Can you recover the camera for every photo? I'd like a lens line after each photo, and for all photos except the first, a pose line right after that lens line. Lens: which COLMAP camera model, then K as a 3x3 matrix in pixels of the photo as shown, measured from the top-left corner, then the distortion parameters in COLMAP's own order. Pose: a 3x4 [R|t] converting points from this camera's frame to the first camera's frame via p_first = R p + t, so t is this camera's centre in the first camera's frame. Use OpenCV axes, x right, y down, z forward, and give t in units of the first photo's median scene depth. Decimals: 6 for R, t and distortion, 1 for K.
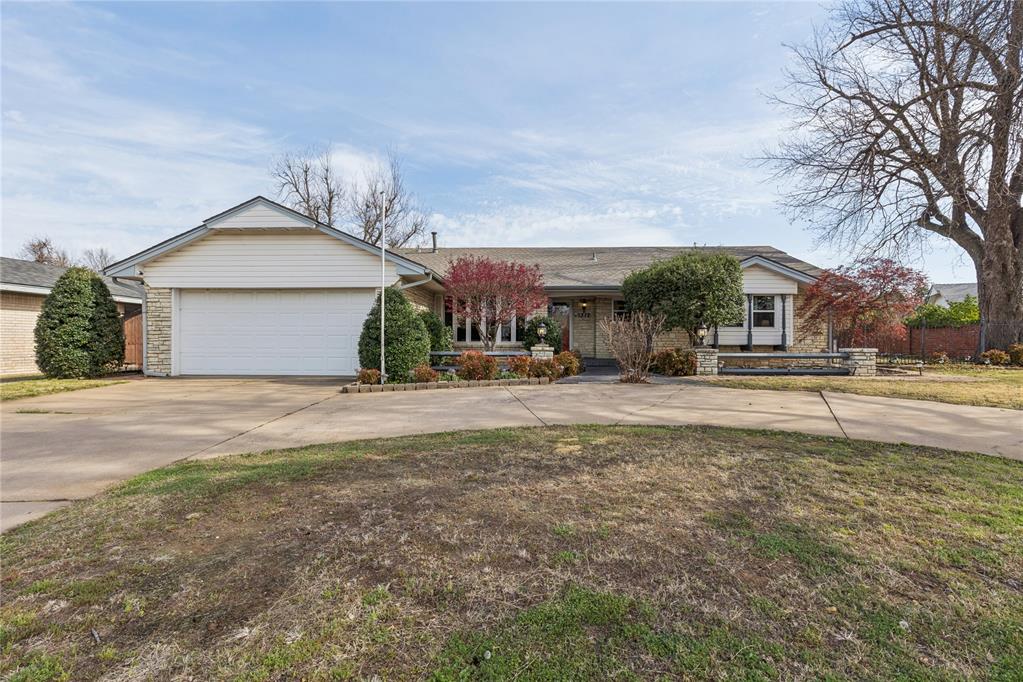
lens RADIAL K [[457.9, 0, 512.1], [0, 457.9, 341.4], [0, 0, 1]] dist [0.003310, -0.000227]
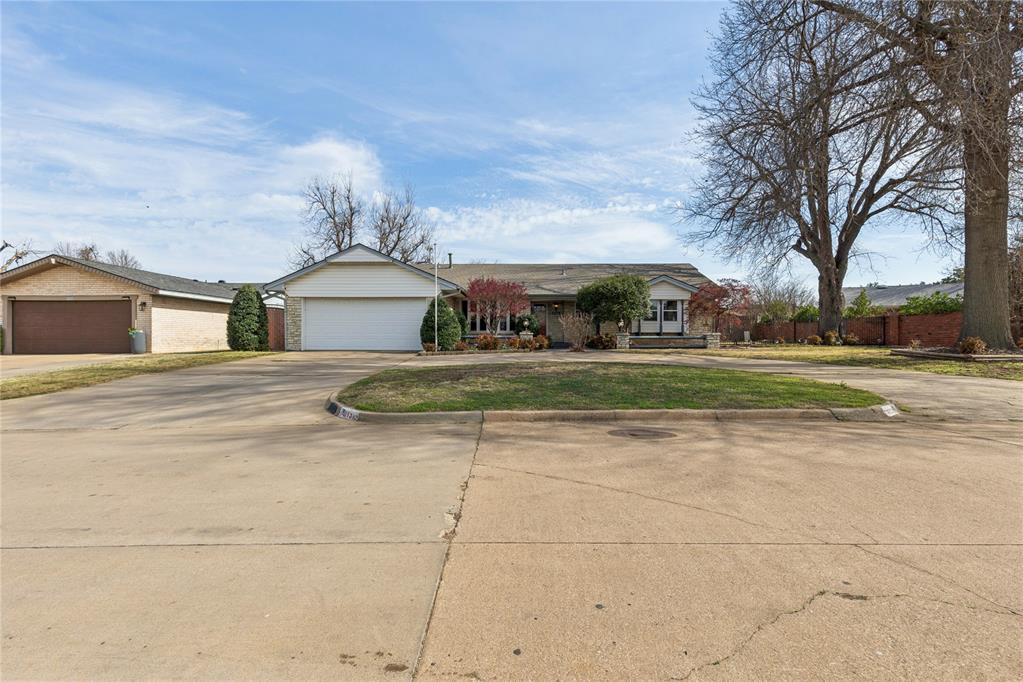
lens RADIAL K [[464.4, 0, 521.7], [0, 464.4, 342.6], [0, 0, 1]] dist [0.013662, 0.000036]
pose [[0.999538, -0.001890, 0.030339, -0.000909], [0.001510, 0.999920, 0.012546, 0.025403], [-0.030361, -0.012494, 0.999461, -0.643936]]
